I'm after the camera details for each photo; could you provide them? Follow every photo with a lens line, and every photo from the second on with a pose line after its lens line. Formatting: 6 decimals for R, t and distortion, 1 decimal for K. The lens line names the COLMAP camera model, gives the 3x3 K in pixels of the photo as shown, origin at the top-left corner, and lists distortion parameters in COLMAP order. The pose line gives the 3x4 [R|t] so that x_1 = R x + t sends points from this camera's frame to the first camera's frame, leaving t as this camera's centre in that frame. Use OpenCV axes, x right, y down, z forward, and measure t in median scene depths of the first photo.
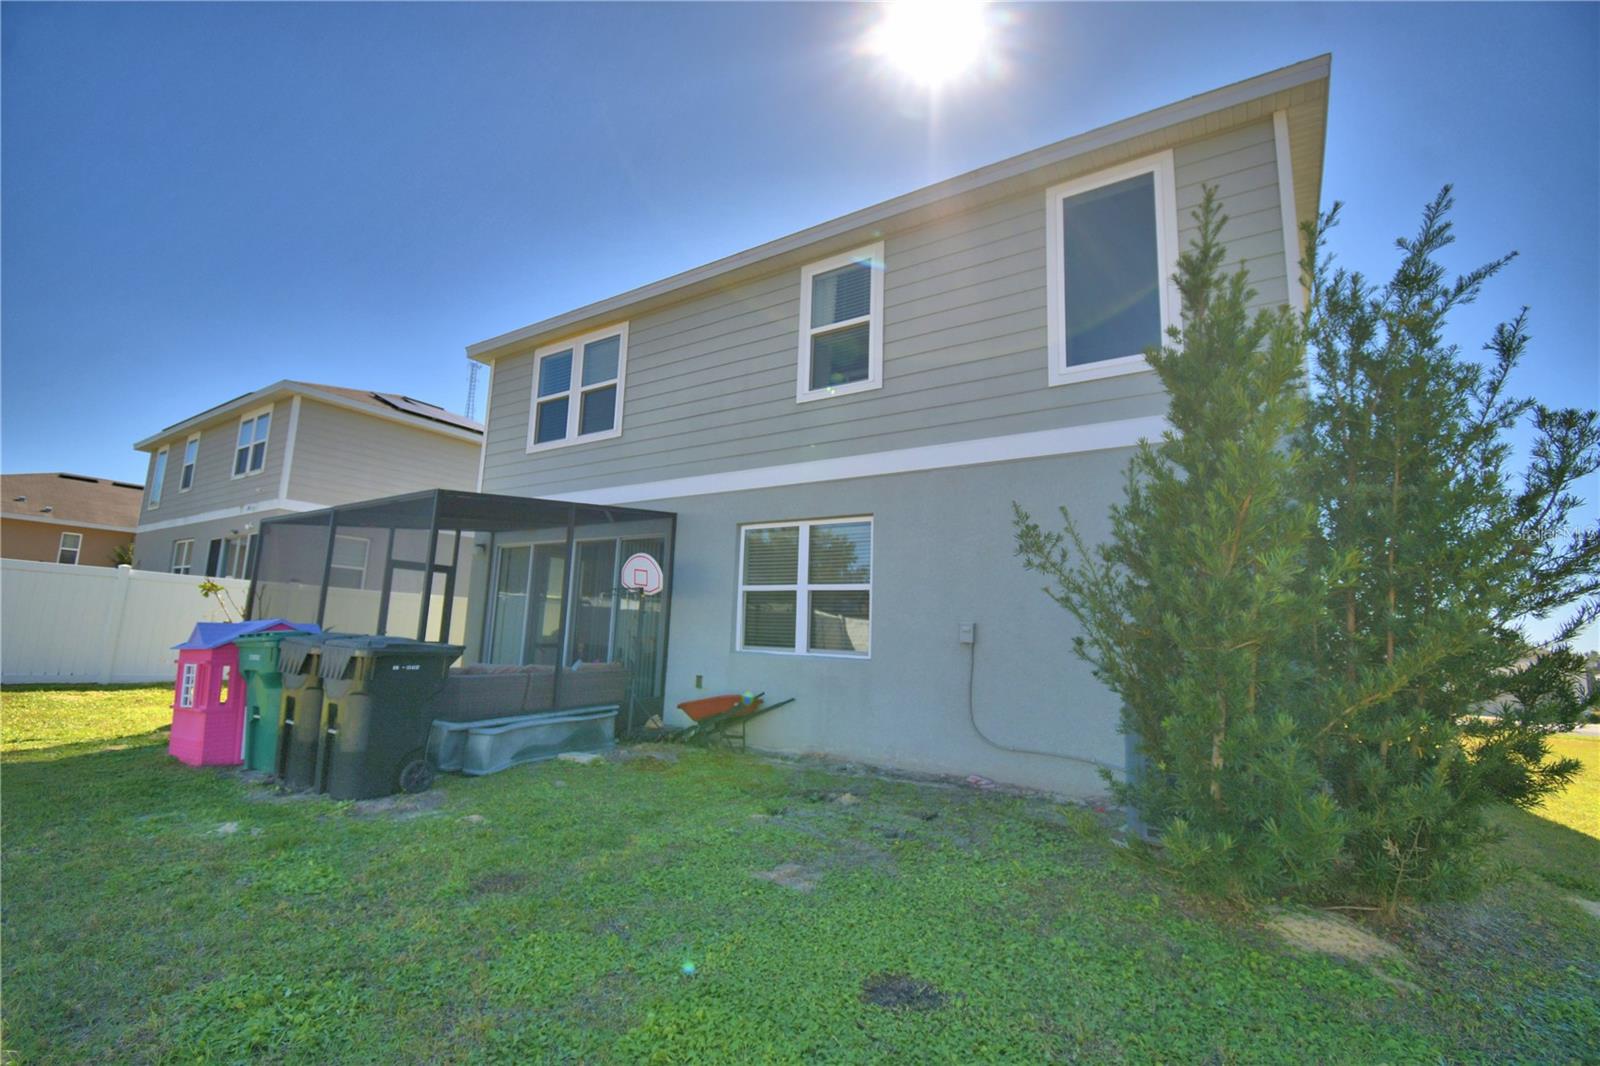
lens RADIAL K [[698.8, 0, 791.2], [0, 698.8, 530.9], [0, 0, 1]] dist [0.023128, -0.027087]
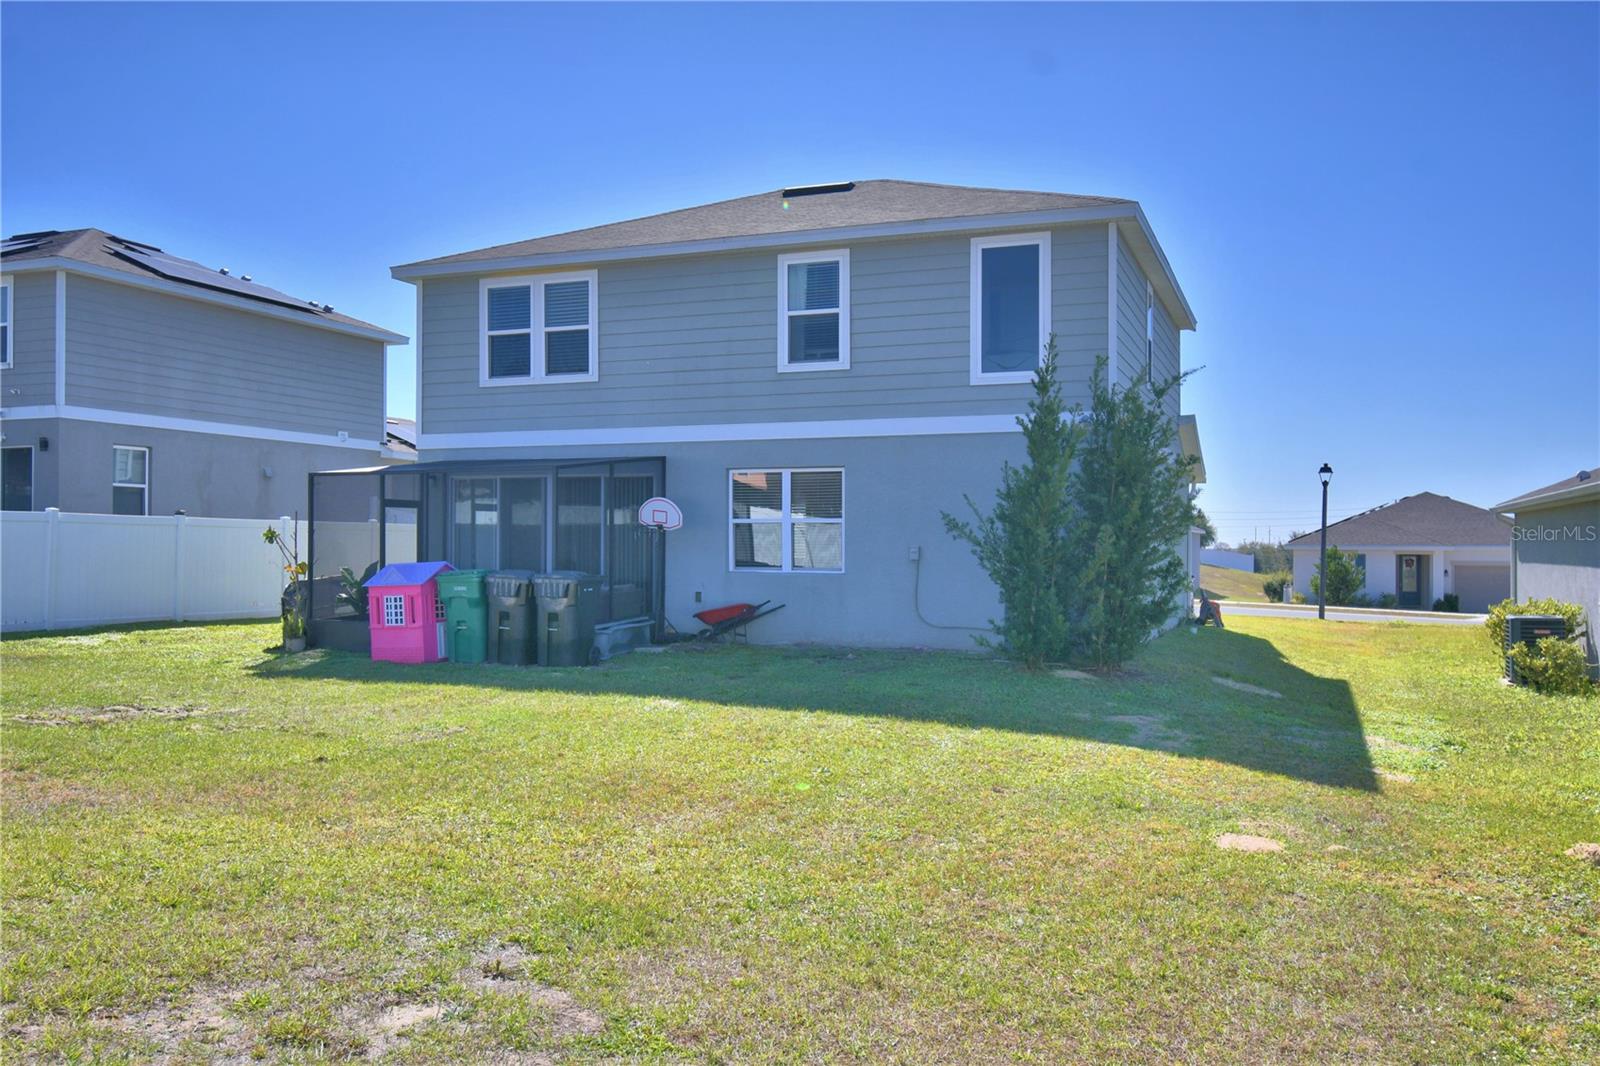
lens RADIAL K [[1311.2, 0, 791.0], [0, 1311.2, 537.7], [0, 0, 1]] dist [0.005123, -0.013250]
pose [[0.975822, -0.034059, 0.215897, -0.467719], [0.000798, 0.988332, 0.152310, -0.240542], [-0.218566, -0.148455, 0.964464, -1.253882]]
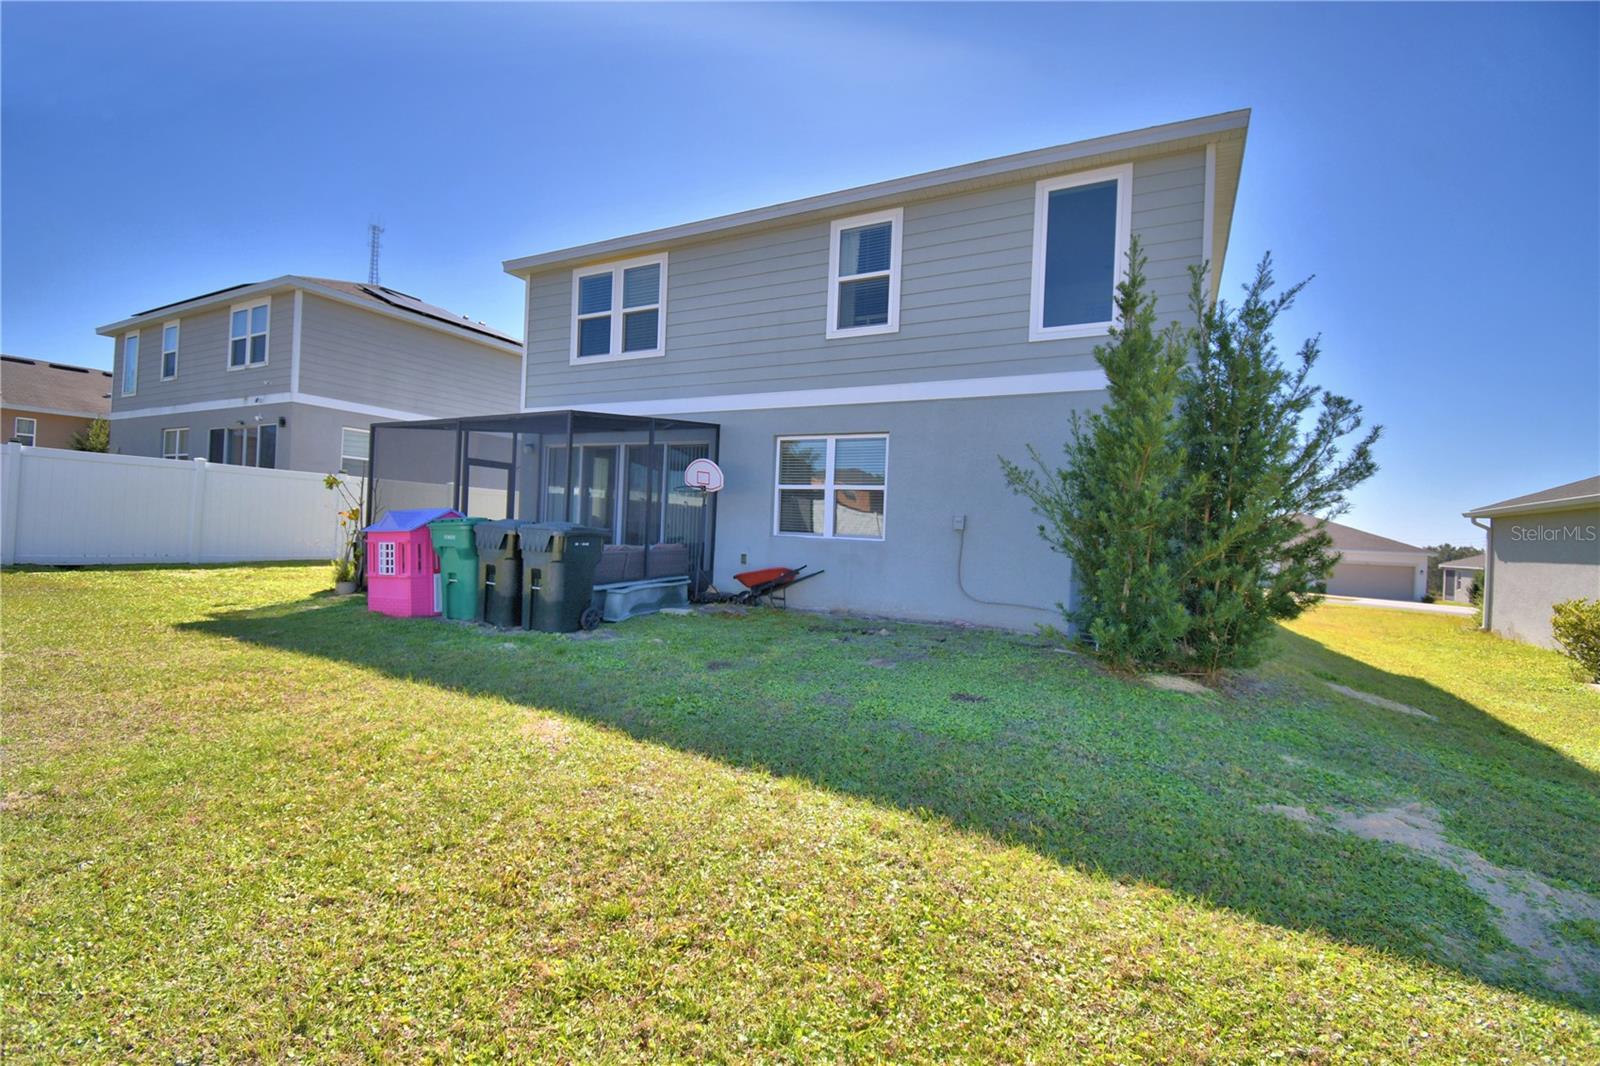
lens RADIAL K [[710.3, 0, 786.8], [0, 710.3, 527.6], [0, 0, 1]] dist [0.032662, -0.037312]
pose [[0.996038, 0.004373, 0.088825, -0.168354], [-0.017756, 0.988460, 0.150438, -0.039252], [-0.087142, -0.151419, 0.984621, -0.283112]]
